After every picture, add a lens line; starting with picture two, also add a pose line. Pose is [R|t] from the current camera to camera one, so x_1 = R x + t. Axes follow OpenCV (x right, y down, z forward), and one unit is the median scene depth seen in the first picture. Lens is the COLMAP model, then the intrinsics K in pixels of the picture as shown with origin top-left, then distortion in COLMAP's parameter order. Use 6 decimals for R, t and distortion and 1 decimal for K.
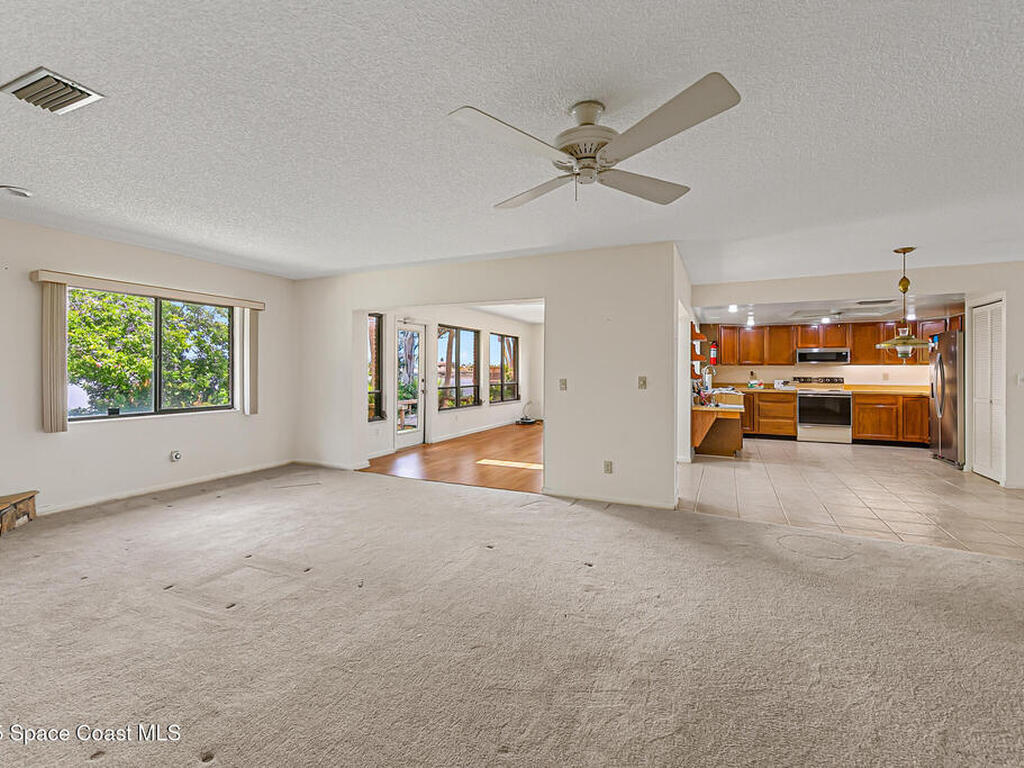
lens RADIAL K [[449.1, 0, 510.5], [0, 449.1, 376.8], [0, 0, 1]] dist [-0.000142, -0.000110]
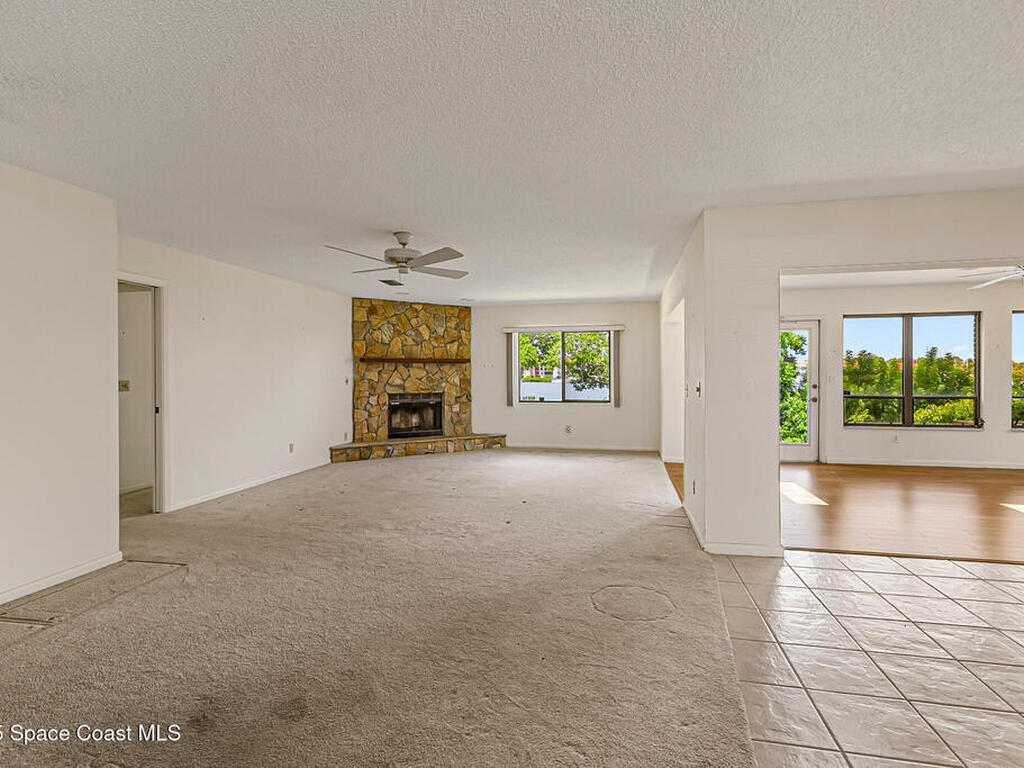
lens RADIAL K [[512.0, 0, 512.0], [0, 512.0, 384.0], [0, 0, 1]] dist [-0.001984, -0.000372]
pose [[0.221628, 0.016913, -0.974985, 0.718037], [-0.004990, 0.999856, 0.016210, -0.010374], [0.975118, 0.001272, 0.221681, 0.279994]]
